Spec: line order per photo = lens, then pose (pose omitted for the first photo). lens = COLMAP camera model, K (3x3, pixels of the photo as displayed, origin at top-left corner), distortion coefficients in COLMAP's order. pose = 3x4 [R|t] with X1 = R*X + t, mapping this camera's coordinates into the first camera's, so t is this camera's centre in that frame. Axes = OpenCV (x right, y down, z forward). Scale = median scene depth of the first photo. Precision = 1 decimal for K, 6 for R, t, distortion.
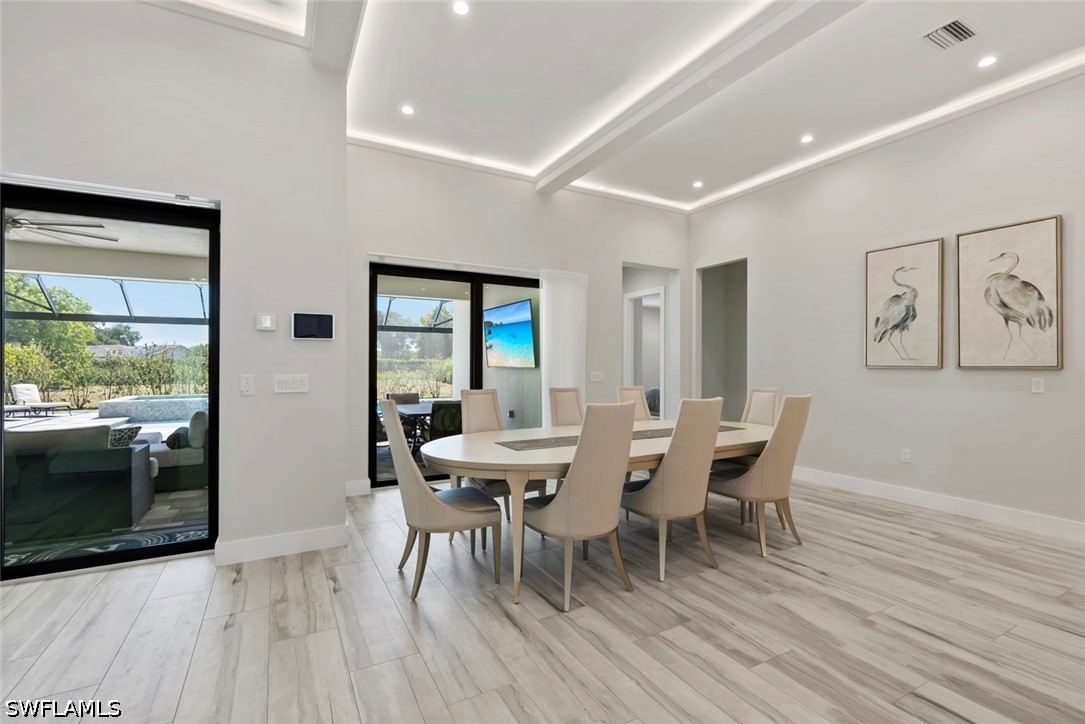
lens RADIAL K [[485.6, 0, 545.4], [0, 485.6, 363.7], [0, 0, 1]] dist [-0.004730, 0.001156]
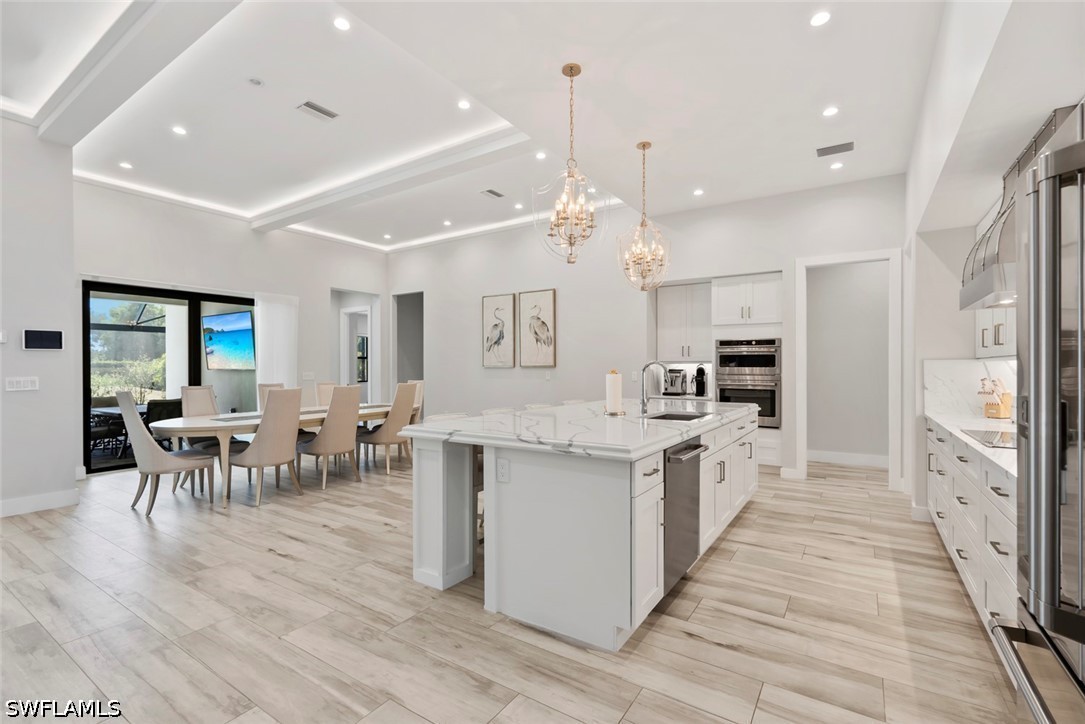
lens RADIAL K [[485.6, 0, 542.6], [0, 485.6, 365.3], [0, 0, 1]] dist [-0.004730, 0.001156]
pose [[0.886973, -0.008174, 0.461749, 0.096121], [0.008009, 0.999965, 0.002316, -0.000393], [-0.461752, 0.001644, 0.887008, -0.655724]]
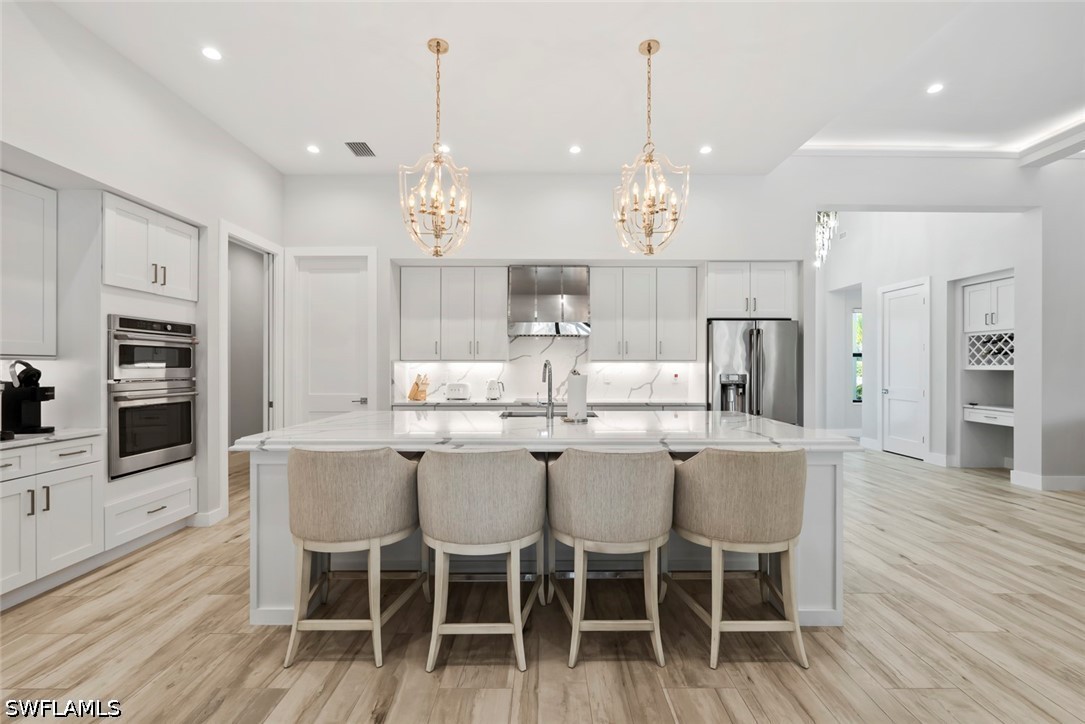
lens RADIAL K [[485.6, 0, 547.3], [0, 485.6, 365.0], [0, 0, 1]] dist [-0.004730, 0.001156]
pose [[-0.877271, -0.006241, 0.479954, 0.288595], [-0.007303, 0.999973, -0.000347, 0.004228], [-0.479939, -0.003809, -0.877293, 0.749356]]
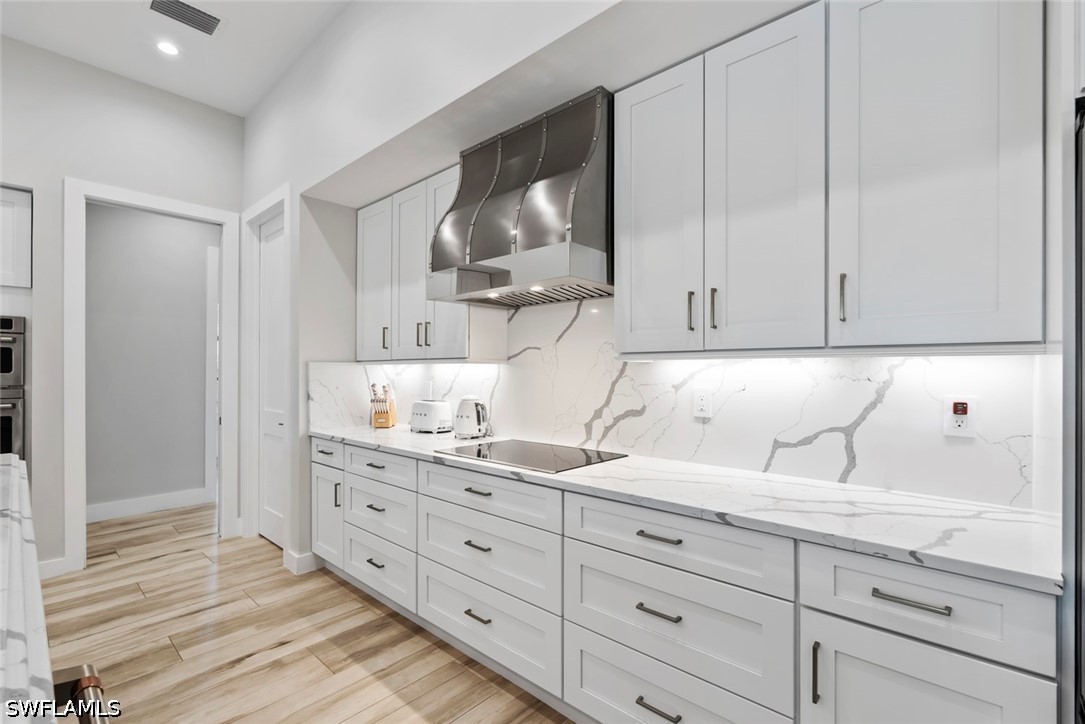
lens RADIAL K [[485.6, 0, 546.3], [0, 485.6, 367.0], [0, 0, 1]] dist [-0.004730, 0.001156]
pose [[-0.322032, -0.004978, 0.946716, 0.395599], [-0.002386, 0.999987, 0.004446, 0.000577], [-0.946726, -0.000827, -0.322040, -0.251922]]
